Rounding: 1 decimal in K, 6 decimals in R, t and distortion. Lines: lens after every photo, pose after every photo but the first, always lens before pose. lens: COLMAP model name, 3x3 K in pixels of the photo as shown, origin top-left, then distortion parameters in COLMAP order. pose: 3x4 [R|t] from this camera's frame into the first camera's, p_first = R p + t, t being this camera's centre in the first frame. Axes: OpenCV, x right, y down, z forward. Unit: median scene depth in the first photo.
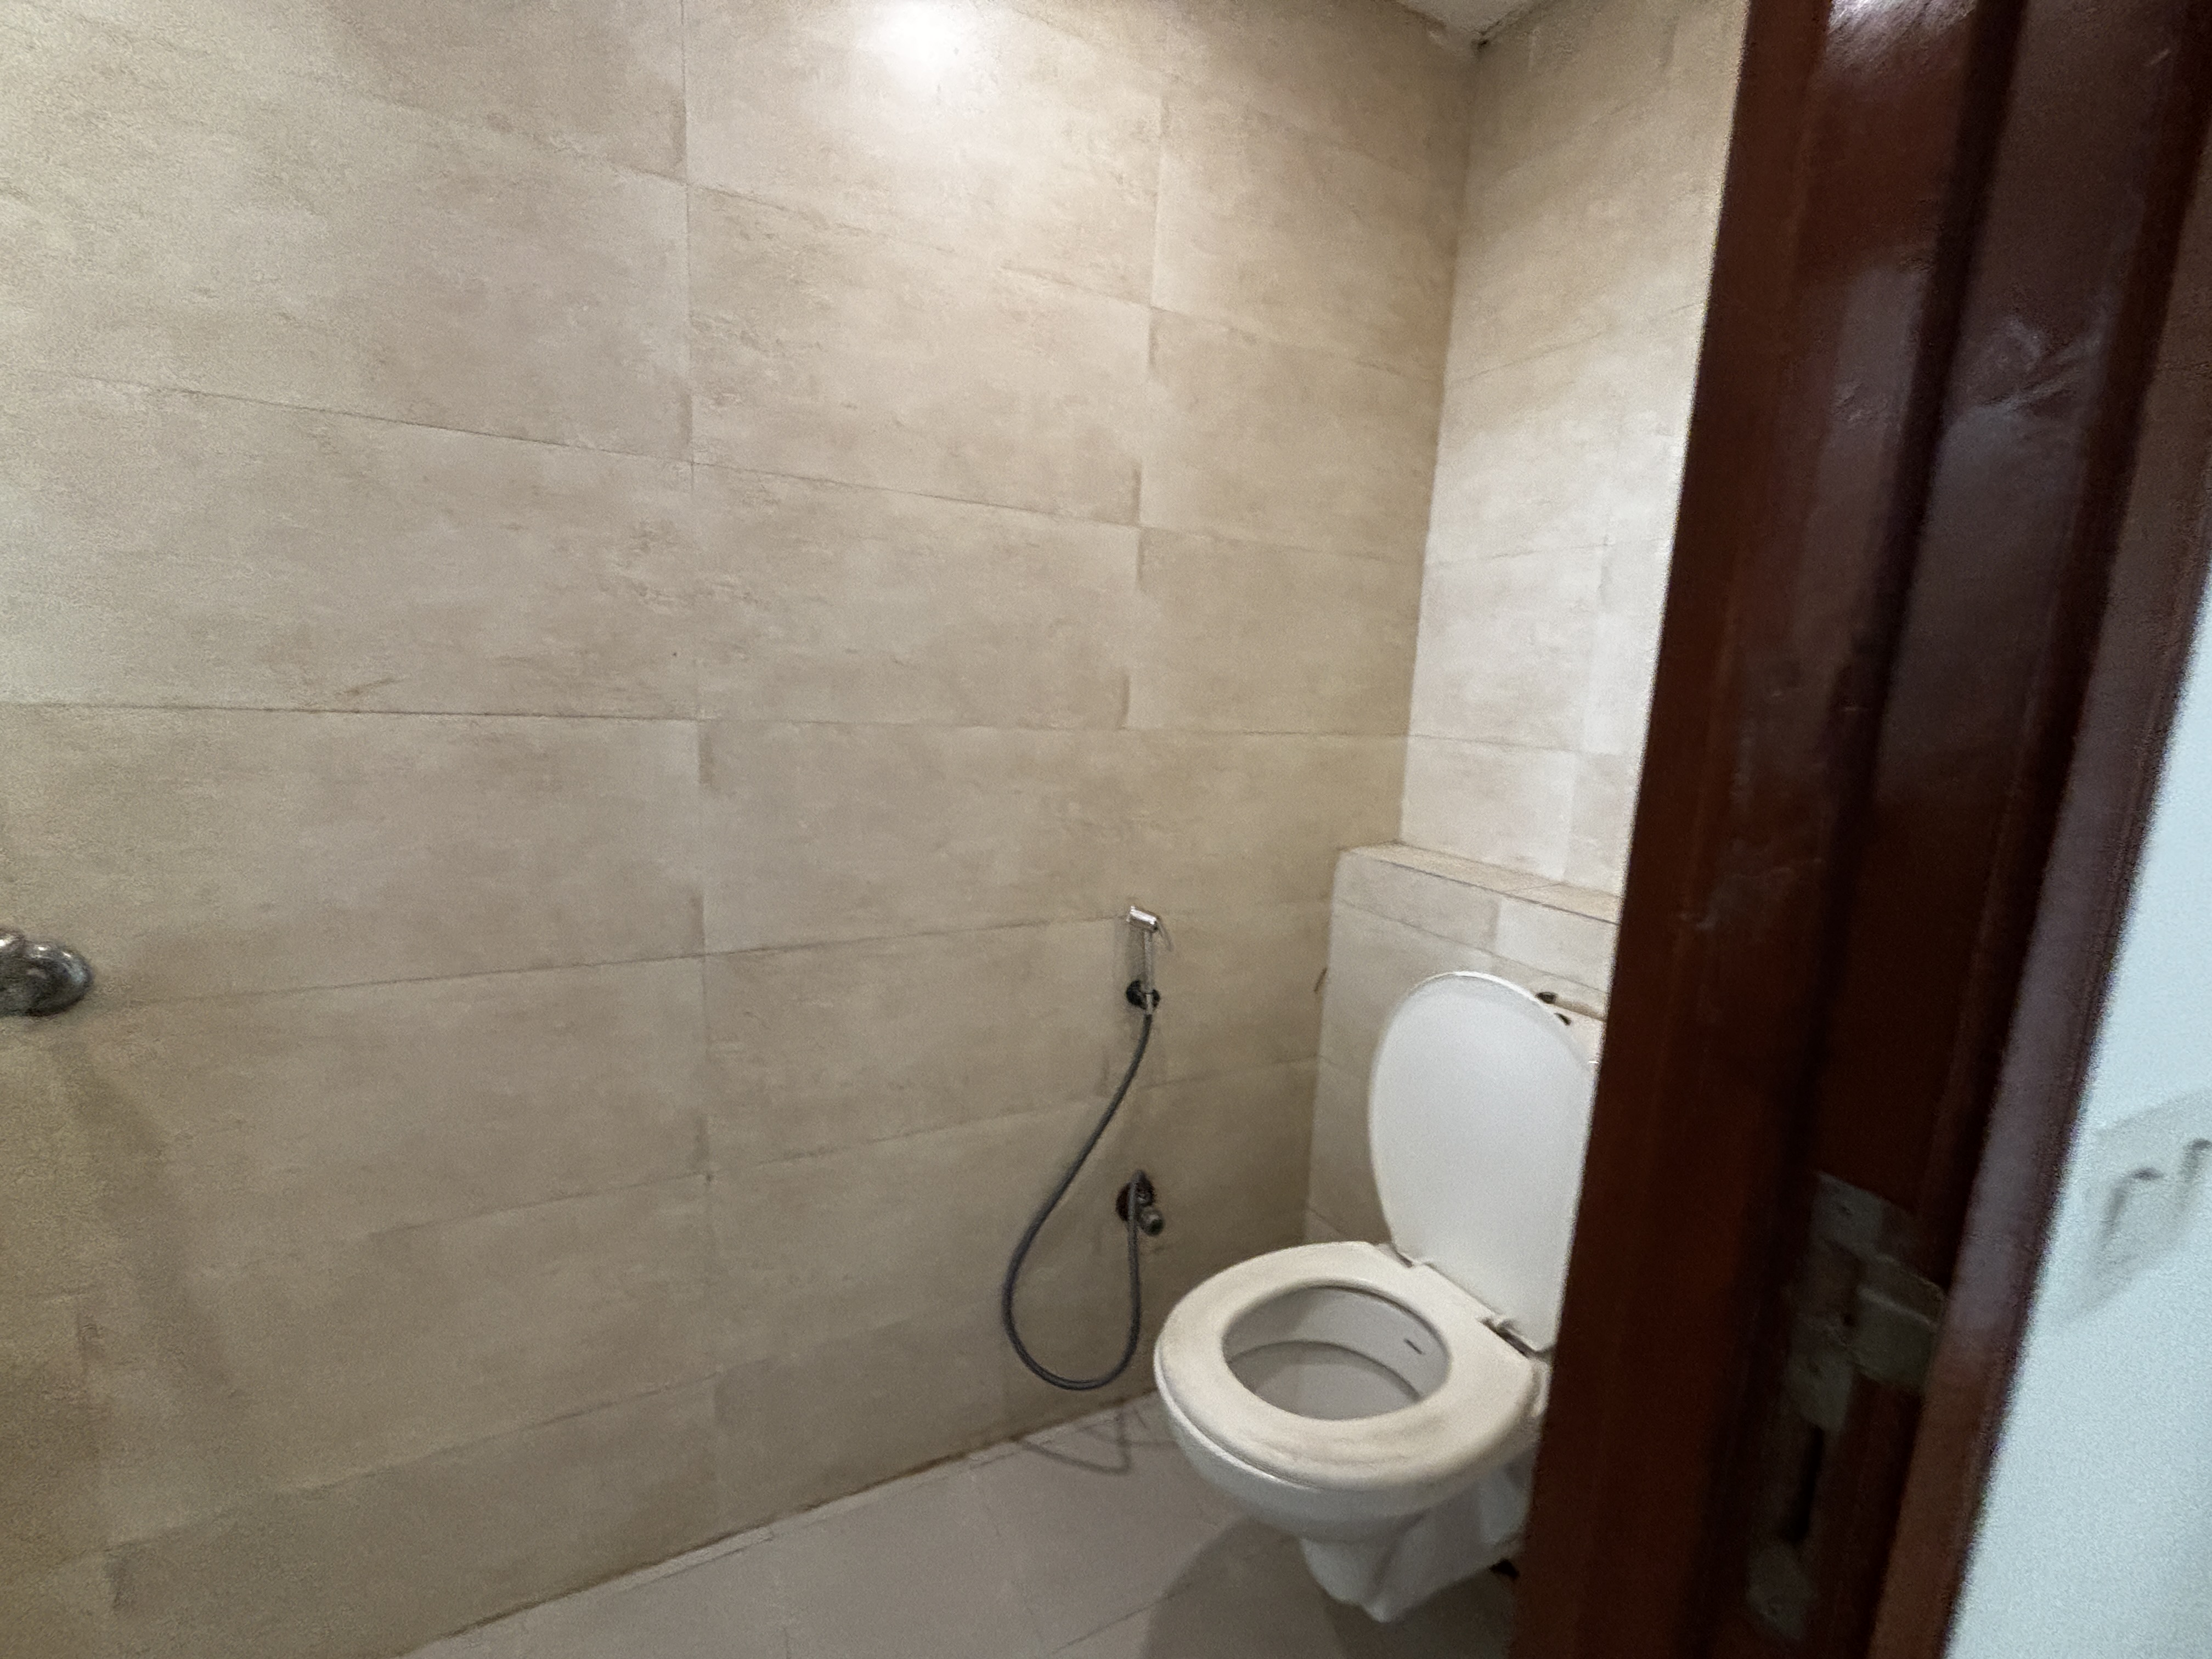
lens RADIAL K [[888.2, 0, 1099.0], [0, 888.2, 823.4], [0, 0, 1]] dist [-0.001068, 0.000394]
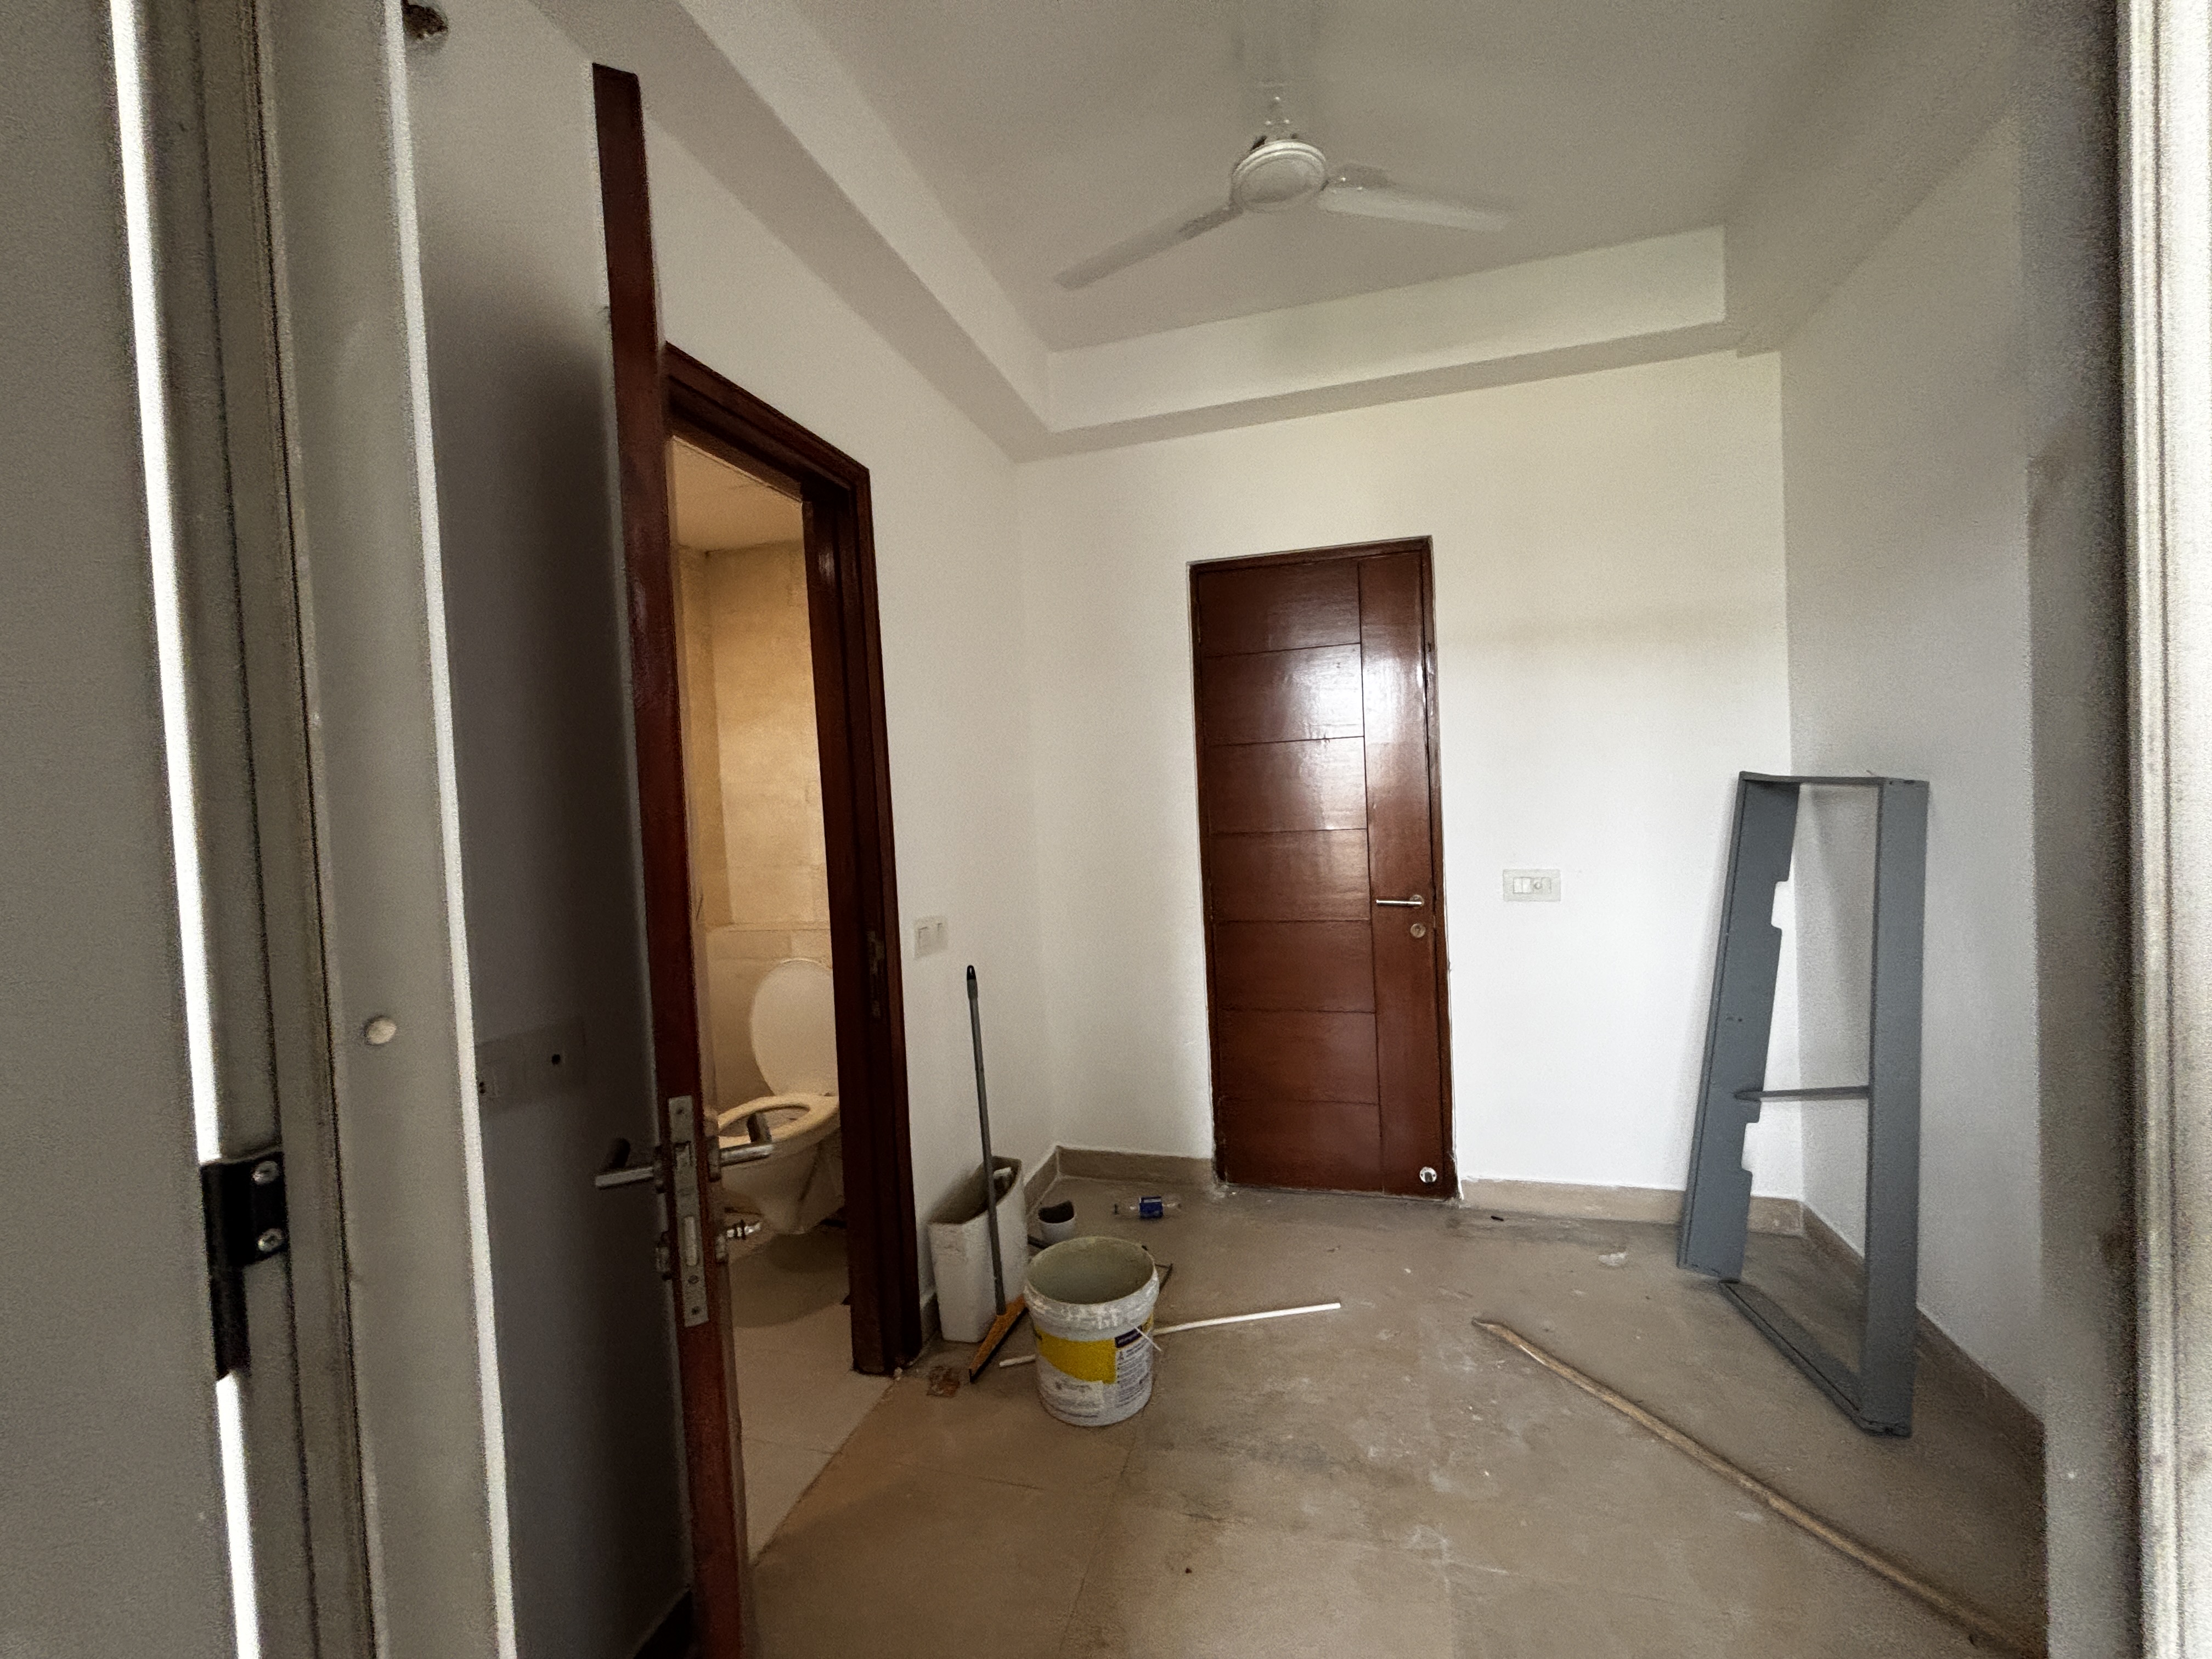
lens RADIAL K [[888.2, 0, 1099.0], [0, 888.2, 823.4], [0, 0, 1]] dist [-0.001068, 0.000394]
pose [[0.653105, -0.083876, 0.752608, -0.795988], [0.202840, 0.976907, -0.067149, 0.136687], [-0.729595, 0.196515, 0.655036, -1.250820]]
